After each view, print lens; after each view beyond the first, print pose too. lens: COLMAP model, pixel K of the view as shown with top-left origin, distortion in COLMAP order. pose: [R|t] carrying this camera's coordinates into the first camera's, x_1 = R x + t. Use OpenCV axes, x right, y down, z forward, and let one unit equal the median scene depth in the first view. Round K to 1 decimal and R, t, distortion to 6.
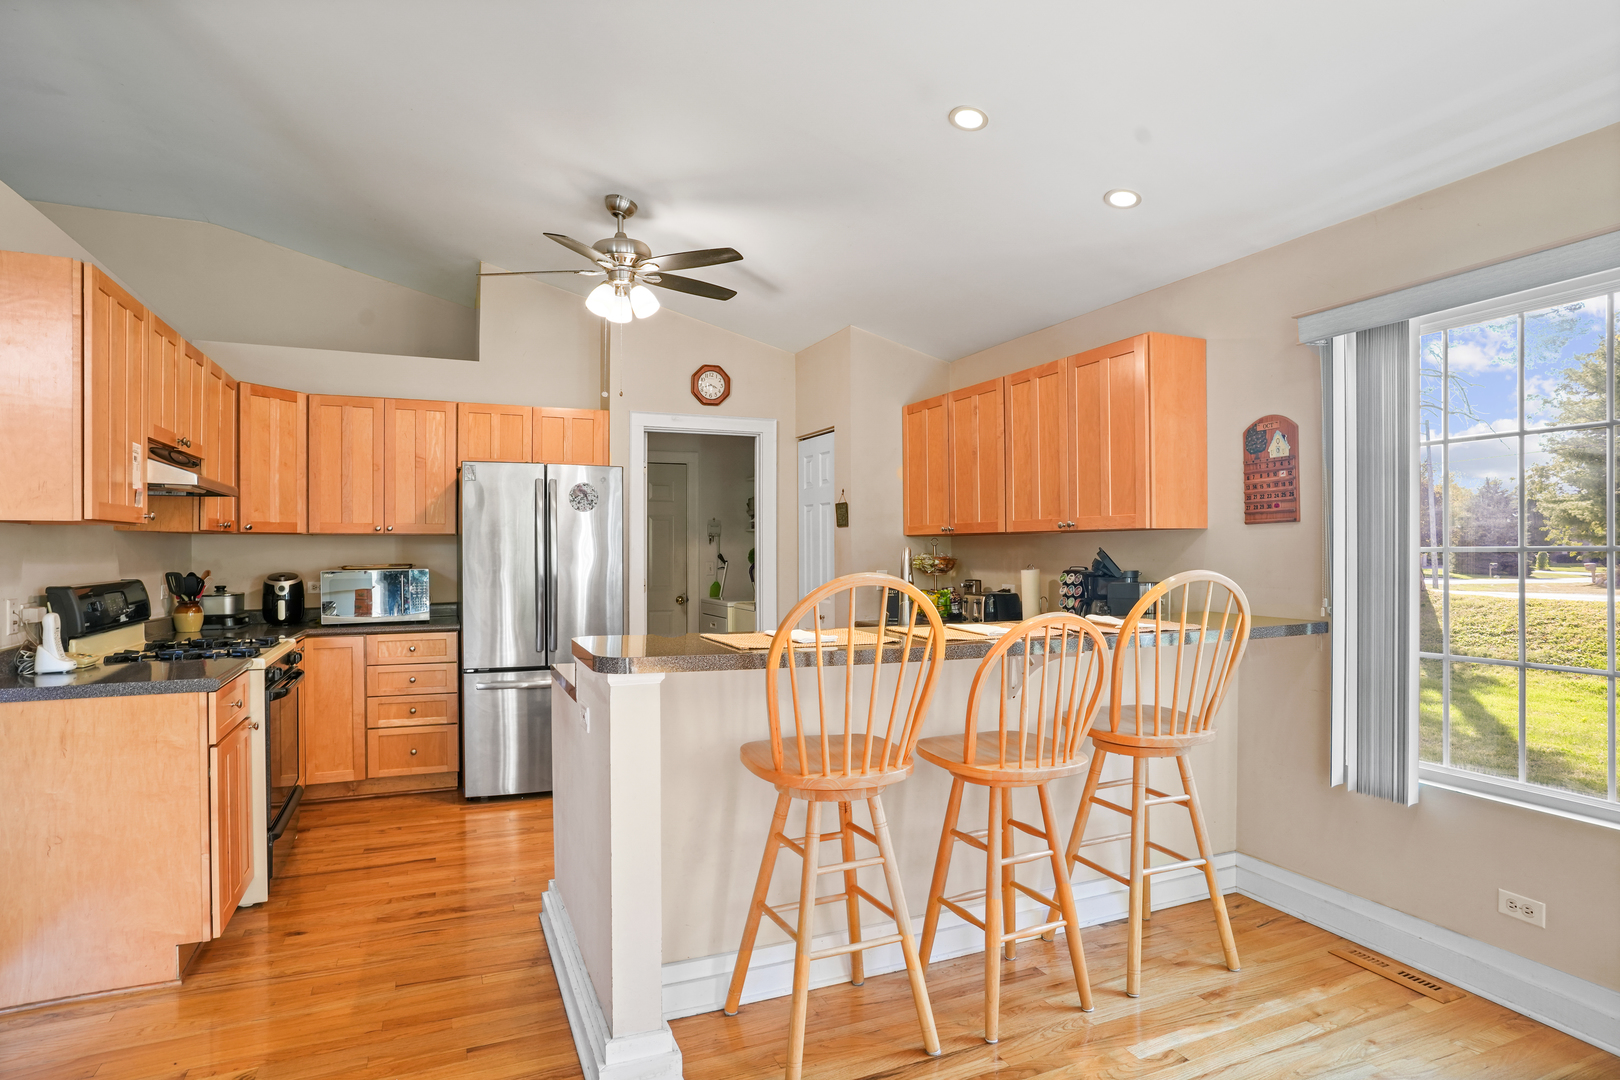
lens RADIAL K [[873.6, 0, 810.0], [0, 873.6, 540.0], [0, 0, 1]] dist [-0.090820, 0.076082]
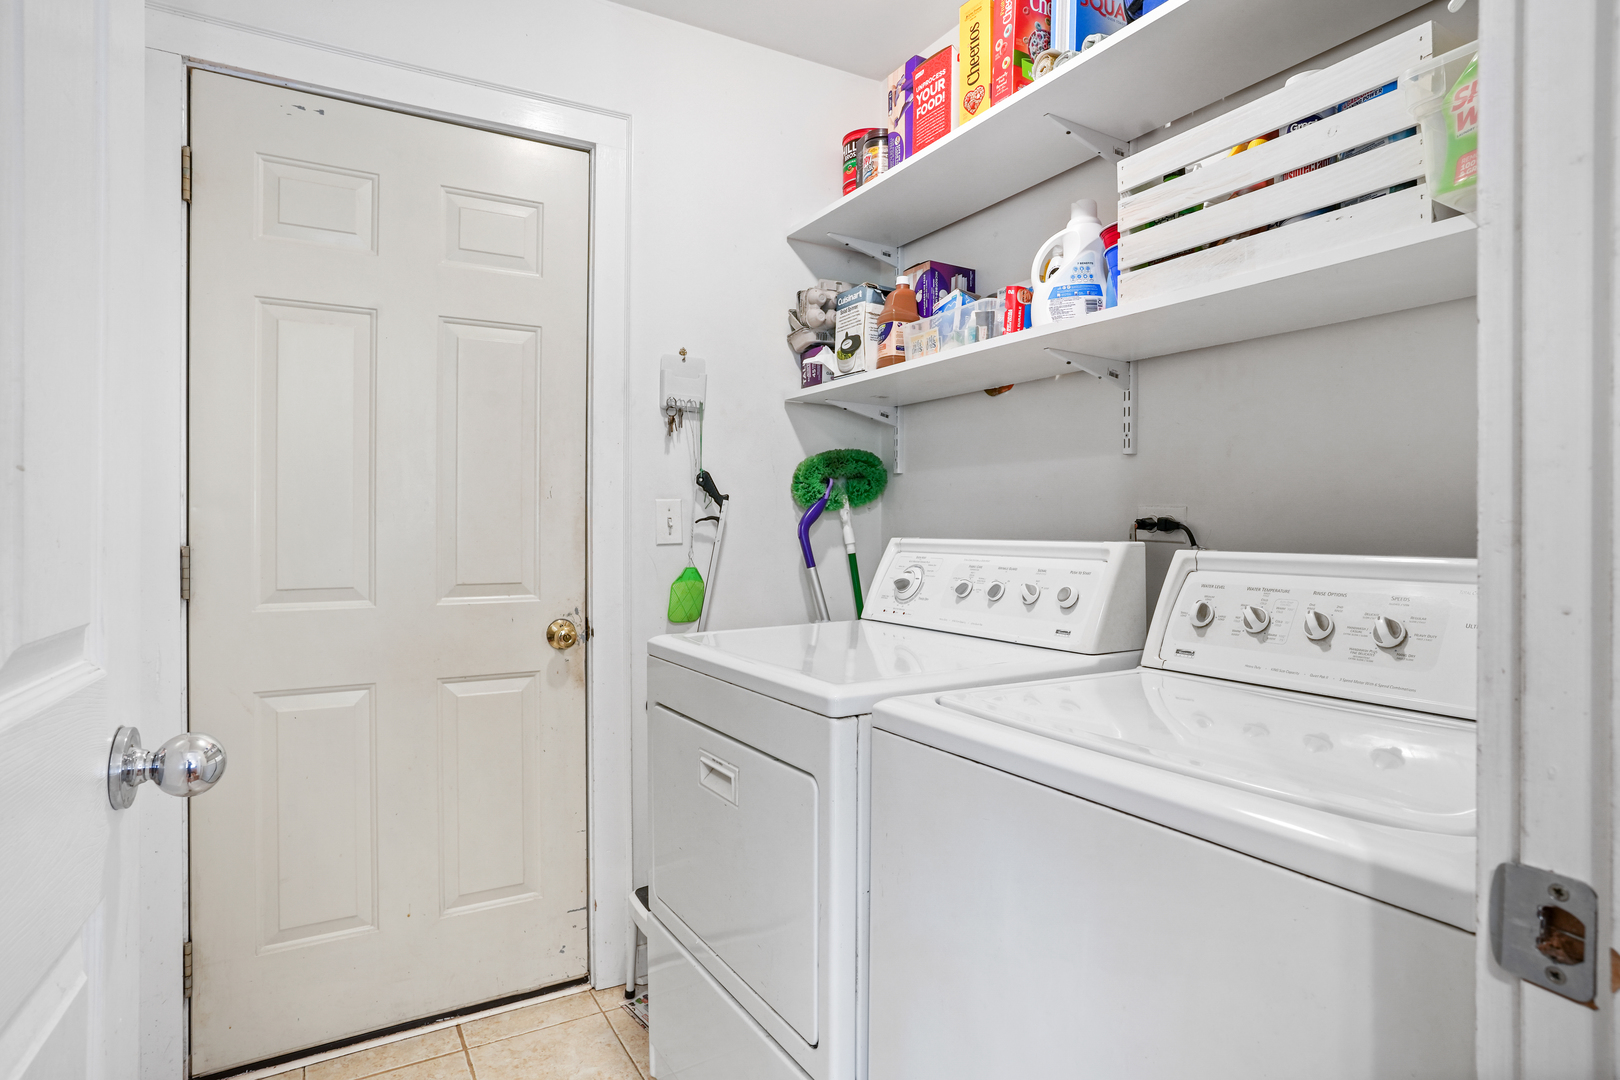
lens RADIAL K [[873.6, 0, 810.0], [0, 873.6, 540.0], [0, 0, 1]] dist [-0.090820, 0.076082]
pose [[0.992262, 0.000350, 0.124159, -0.194131], [-0.003205, 0.999735, 0.022796, 0.058904], [-0.124119, -0.023017, 0.992000, 1.323444]]
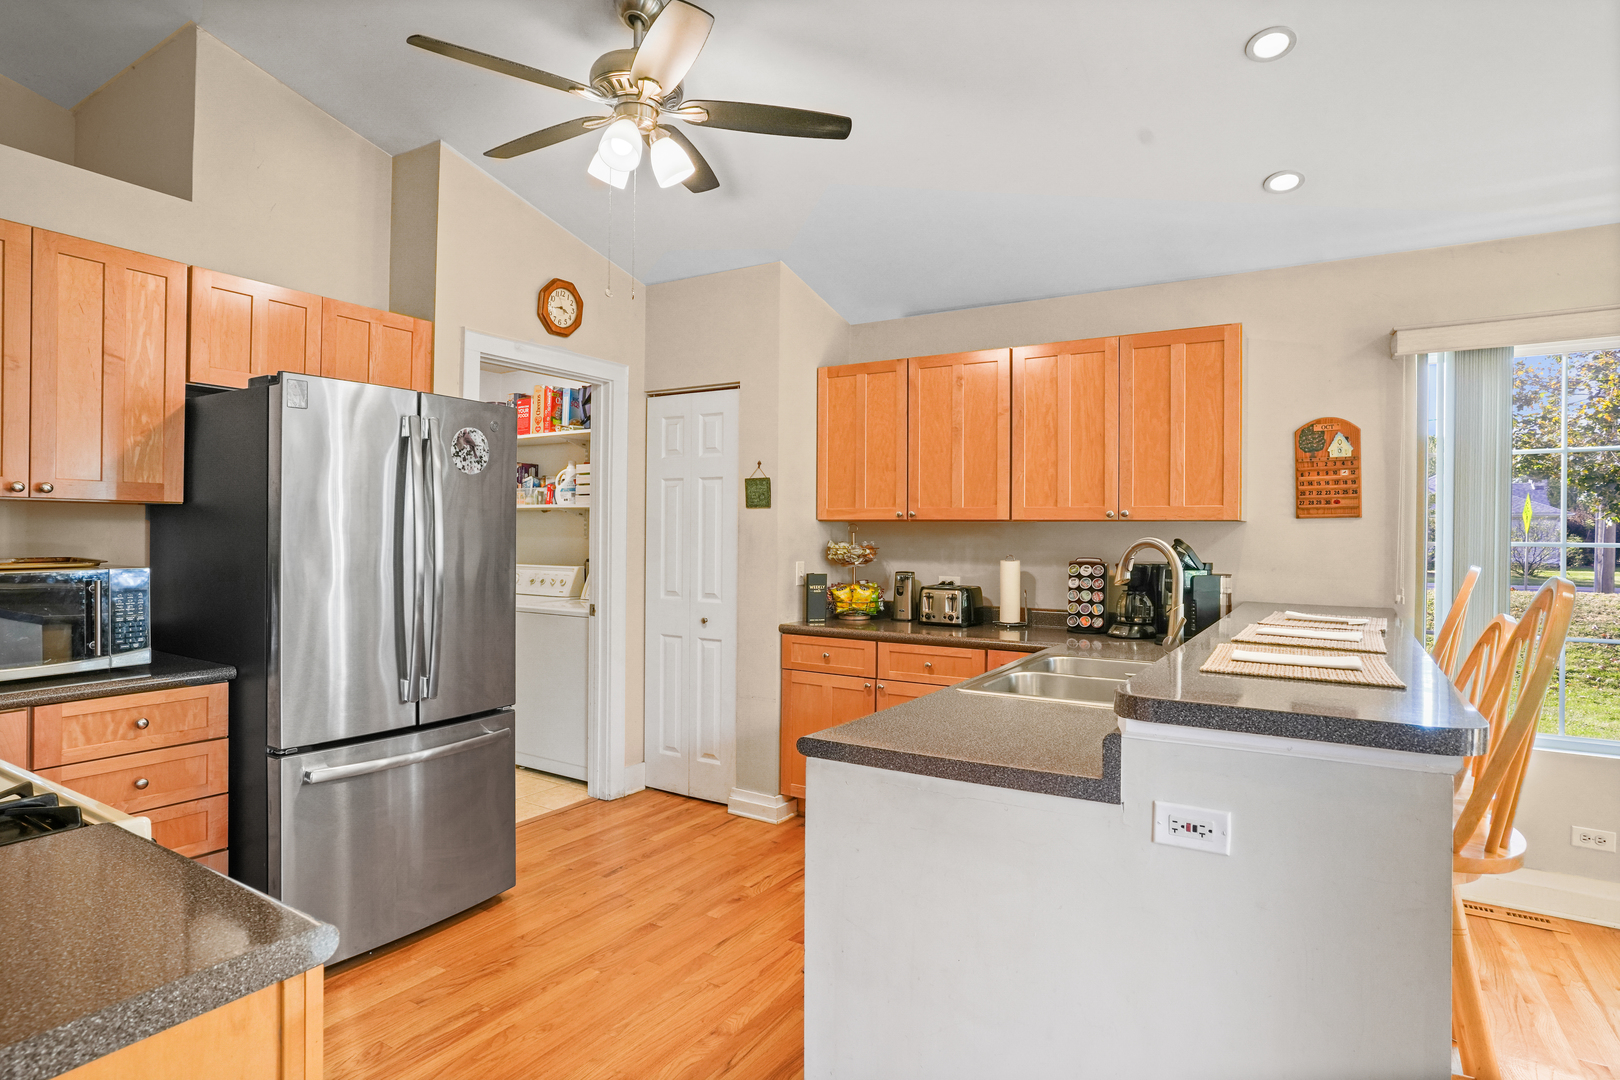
lens RADIAL K [[873.6, 0, 810.0], [0, 873.6, 540.0], [0, 0, 1]] dist [-0.090820, 0.076082]
pose [[0.821250, 0.005383, 0.570543, -0.480449], [-0.016668, 0.999755, 0.014560, 0.002319], [-0.570324, -0.021467, 0.821139, 0.389347]]
